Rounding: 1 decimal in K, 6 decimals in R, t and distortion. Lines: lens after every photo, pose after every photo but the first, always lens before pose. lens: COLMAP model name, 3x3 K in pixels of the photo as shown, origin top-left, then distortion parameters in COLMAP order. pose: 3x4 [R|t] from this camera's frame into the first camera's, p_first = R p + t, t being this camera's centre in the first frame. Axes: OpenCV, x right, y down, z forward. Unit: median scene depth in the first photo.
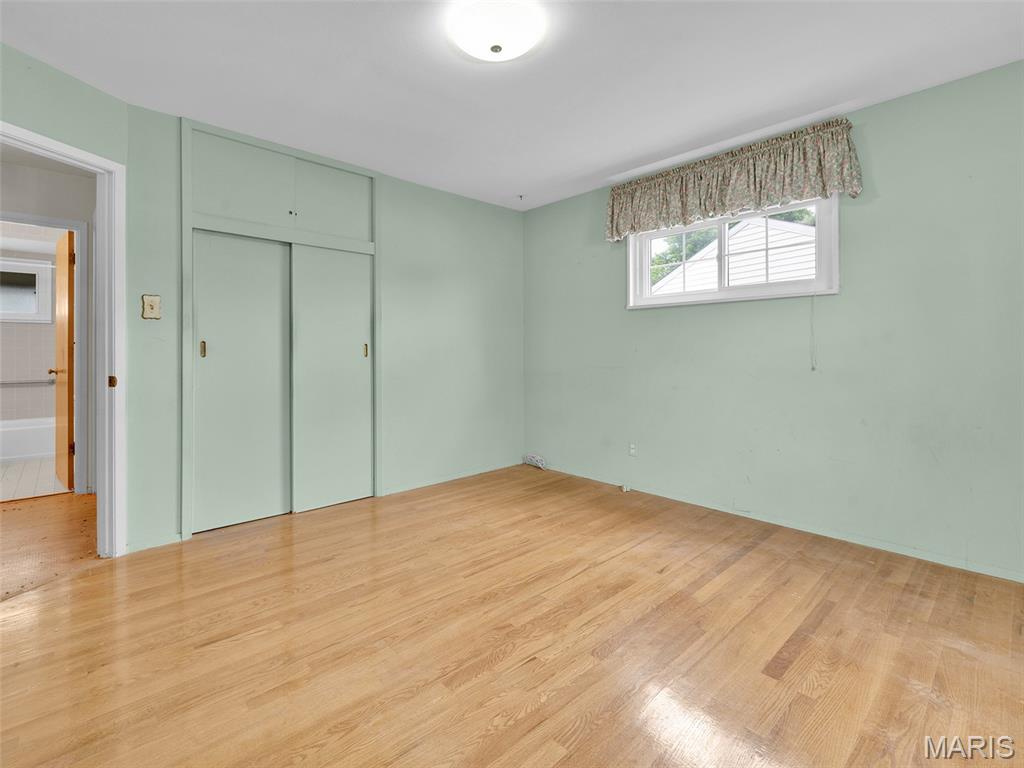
lens RADIAL K [[474.1, 0, 504.7], [0, 474.1, 365.1], [0, 0, 1]] dist [0.000466, -0.000621]
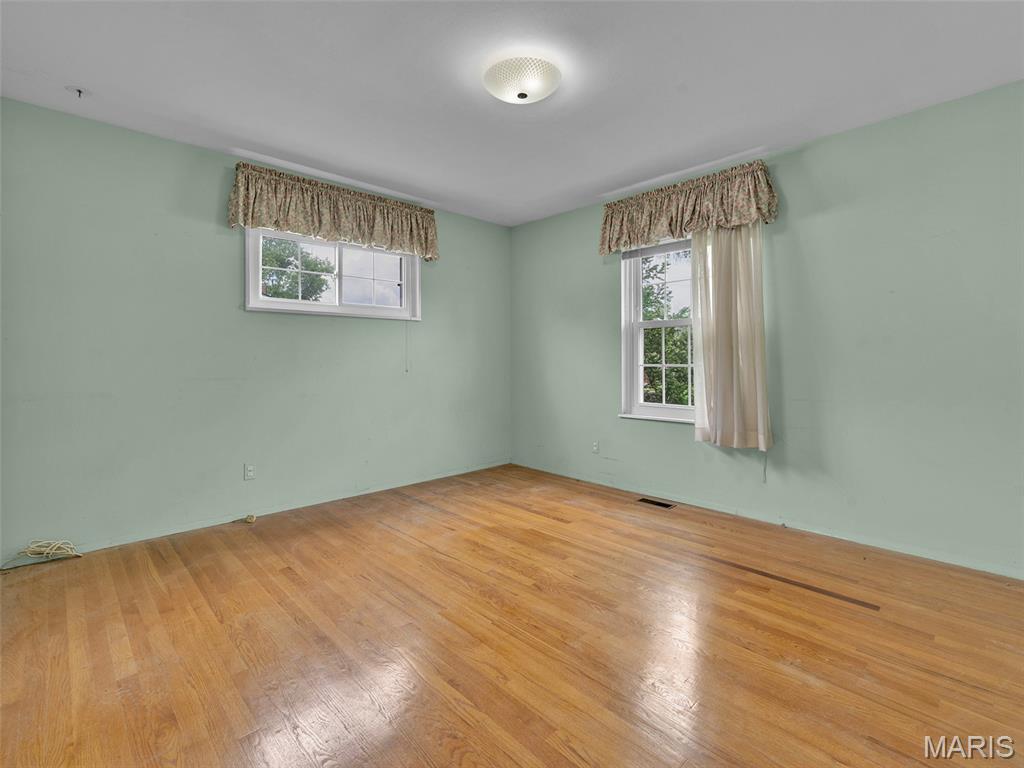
lens RADIAL K [[474.1, 0, 504.7], [0, 474.1, 365.1], [0, 0, 1]] dist [0.000466, -0.000621]
pose [[0.001495, -0.012338, 0.999923, -0.969329], [0.029449, 0.999491, 0.012288, -0.022254], [-0.999565, 0.029429, 0.001858, 0.860350]]
